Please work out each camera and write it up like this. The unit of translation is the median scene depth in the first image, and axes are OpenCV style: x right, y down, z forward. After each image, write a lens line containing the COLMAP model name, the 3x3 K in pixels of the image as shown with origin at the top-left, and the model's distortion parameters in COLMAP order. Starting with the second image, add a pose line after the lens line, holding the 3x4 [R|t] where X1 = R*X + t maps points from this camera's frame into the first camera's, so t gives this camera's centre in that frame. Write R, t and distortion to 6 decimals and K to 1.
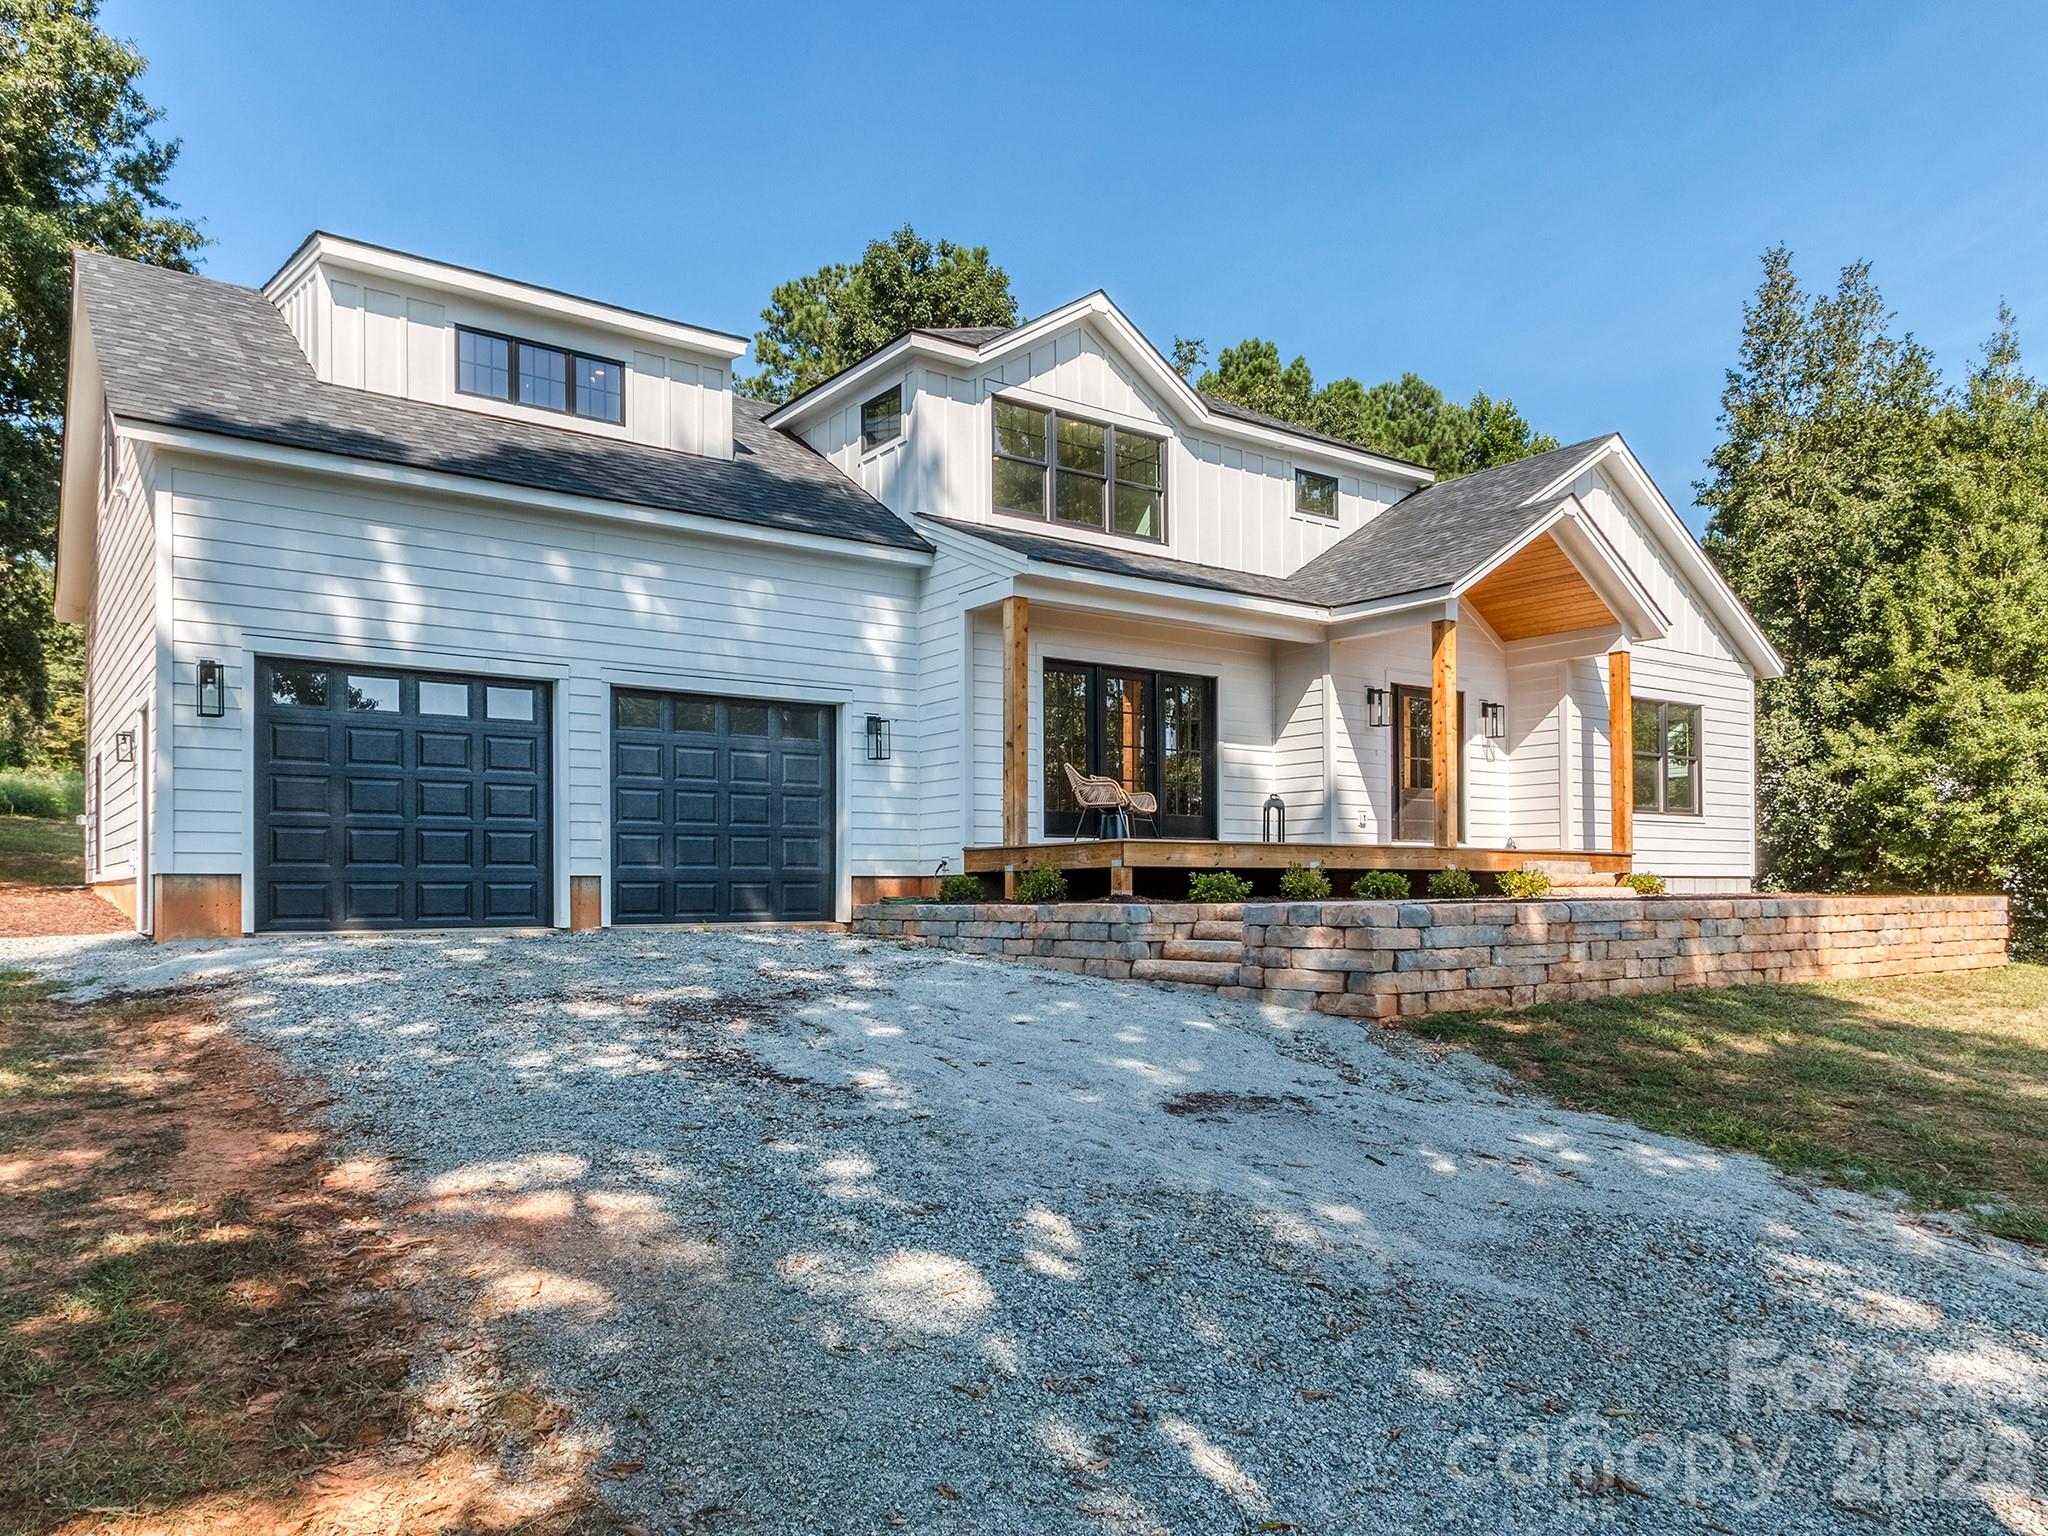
lens RADIAL K [[1777.7, 0, 1022.6], [0, 1777.7, 856.1], [0, 0, 1]] dist [0.021856, 0.004166]
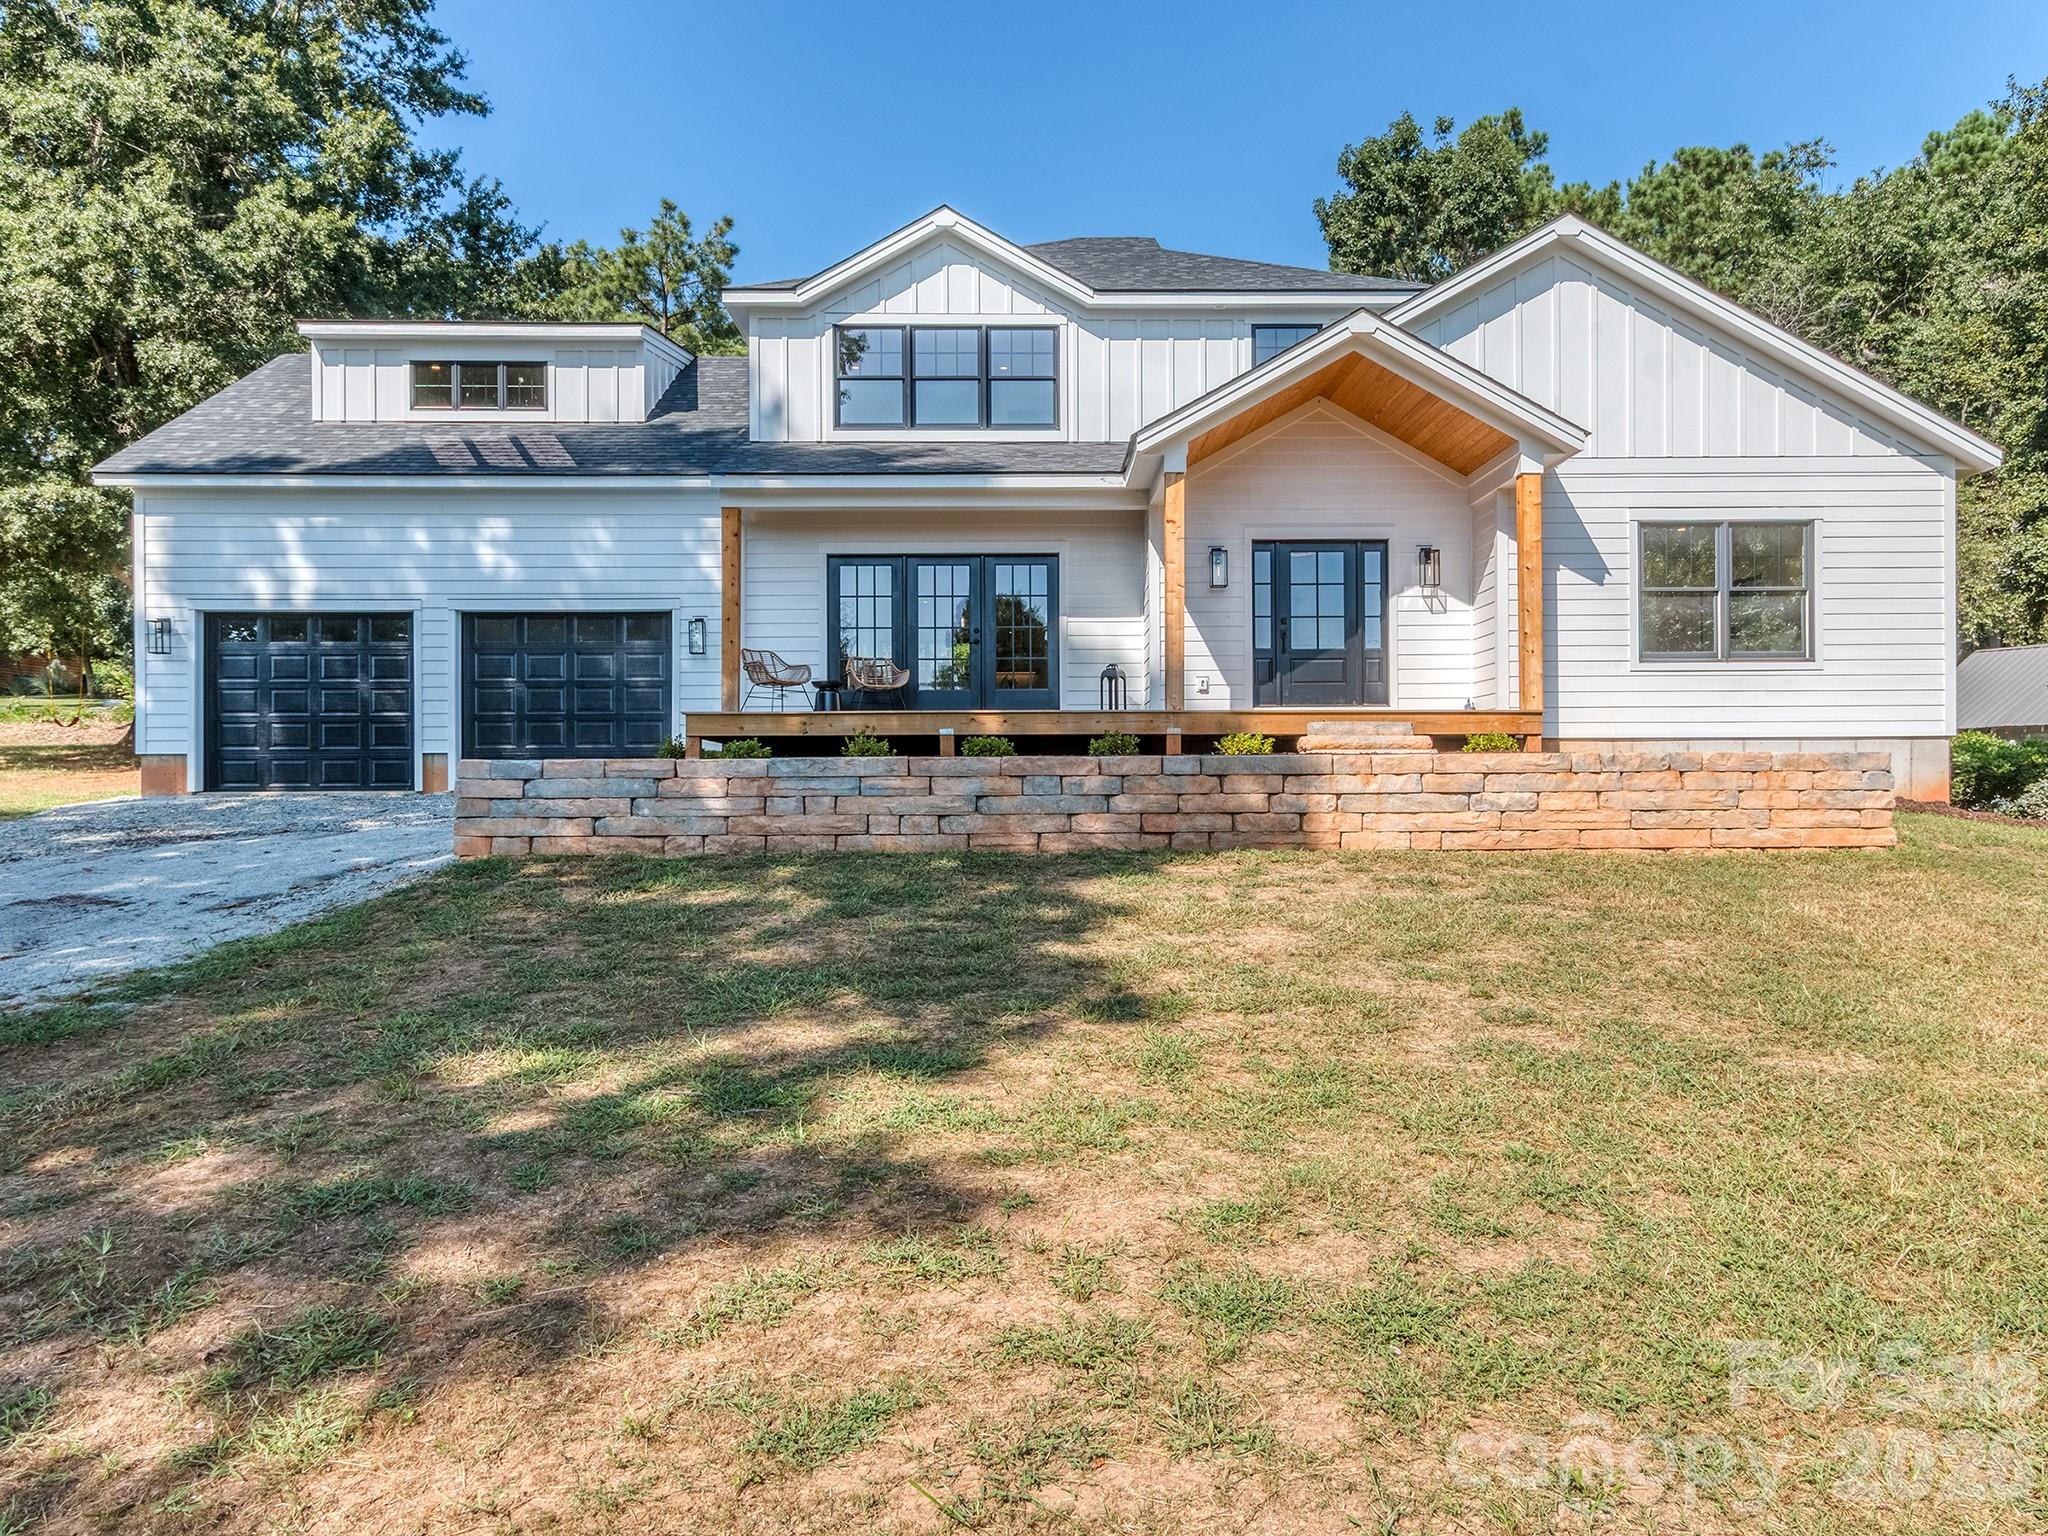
lens RADIAL K [[1758.5, 0, 1112.2], [0, 1758.5, 770.3], [0, 0, 1]] dist [0.012056, 0.002441]
pose [[0.752584, -0.012899, -0.658369, 0.854309], [0.016366, 0.999866, -0.000882, 0.028094], [0.658292, -0.010111, 0.752694, 0.271278]]
